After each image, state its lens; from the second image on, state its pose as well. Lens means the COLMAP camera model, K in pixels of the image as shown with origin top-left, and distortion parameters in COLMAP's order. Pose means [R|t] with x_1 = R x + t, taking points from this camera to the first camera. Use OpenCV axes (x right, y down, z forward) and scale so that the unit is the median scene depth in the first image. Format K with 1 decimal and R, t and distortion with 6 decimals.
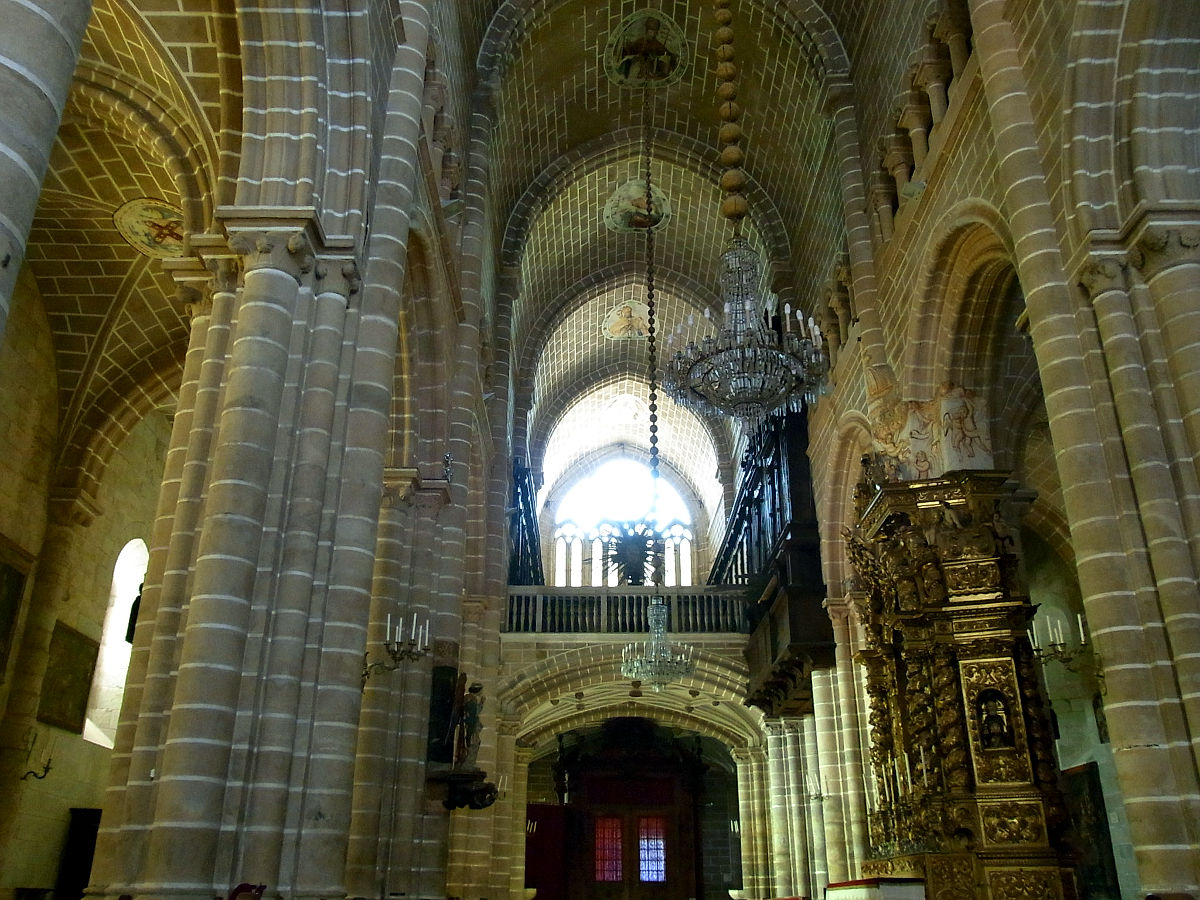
lens RADIAL K [[1001.2, 0, 603.3], [0, 1001.2, 462.7], [0, 0, 1]] dist [-0.040387, 0.014760]
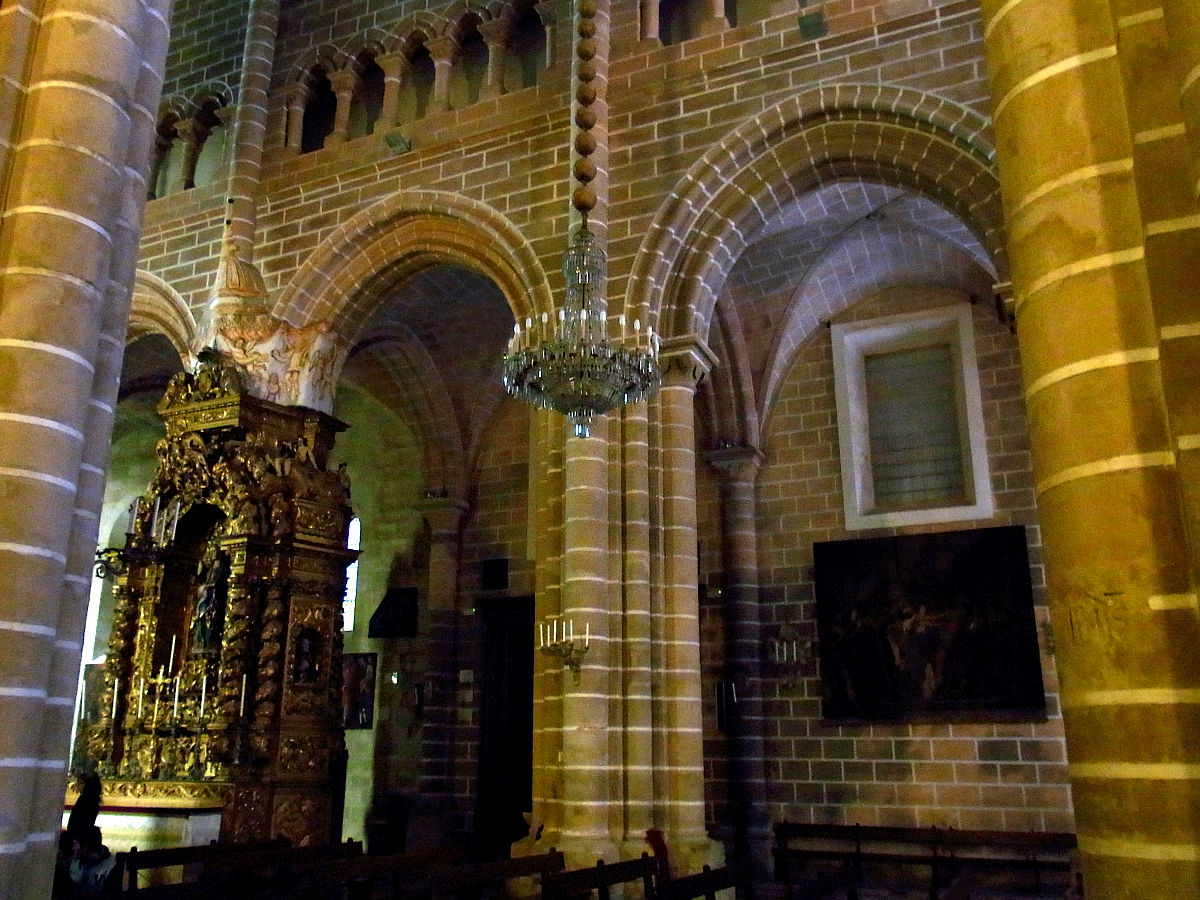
lens RADIAL K [[1001.2, 0, 604.8], [0, 1001.2, 442.7], [0, 0, 1]] dist [-0.040387, 0.014760]
pose [[0.377406, 0.276153, 0.883914, -0.418630], [-0.377793, 0.917373, -0.125299, 0.053356], [-0.845480, -0.286648, 0.450551, 0.273142]]
